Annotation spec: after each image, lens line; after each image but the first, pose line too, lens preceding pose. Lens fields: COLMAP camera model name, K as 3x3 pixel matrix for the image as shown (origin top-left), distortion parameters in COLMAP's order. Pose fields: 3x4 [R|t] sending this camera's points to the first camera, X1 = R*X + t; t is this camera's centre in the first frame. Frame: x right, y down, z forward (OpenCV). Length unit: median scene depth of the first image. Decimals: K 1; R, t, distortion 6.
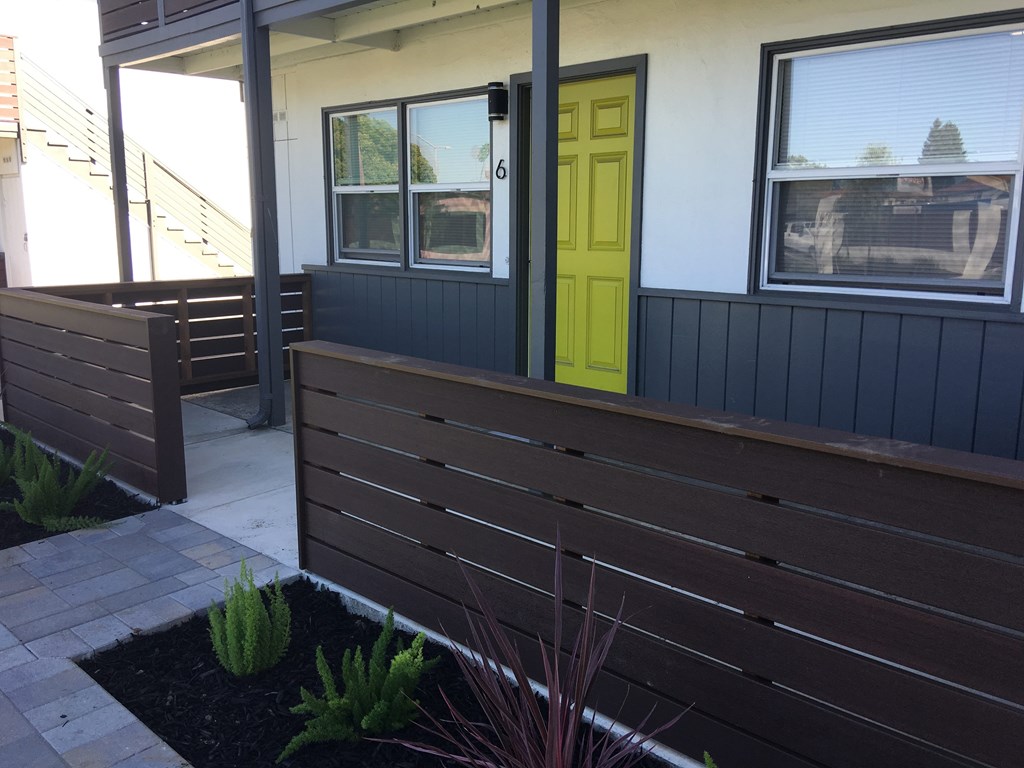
lens RADIAL K [[872.5, 0, 512.0], [0, 872.5, 384.0], [0, 0, 1]] dist [0.035166, -0.000988]
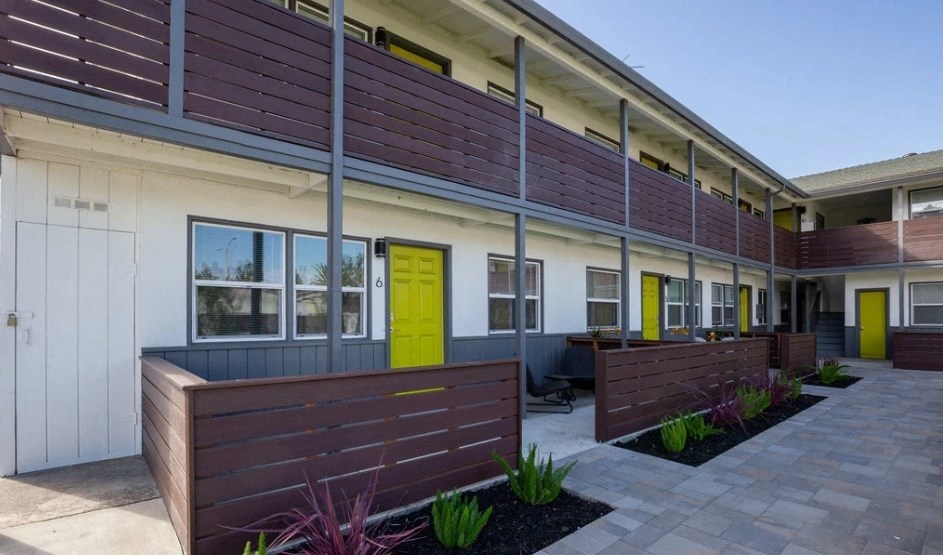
lens RADIAL K [[450.3, 0, 471.4], [0, 450.3, 315.1], [0, 0, 1]] dist [-0.002229, -0.000257]
pose [[0.096137, 0.003053, 0.995363, -1.048754], [0.190945, 0.981366, -0.021452, -0.128387], [-0.976882, 0.192122, 0.093763, 0.795420]]
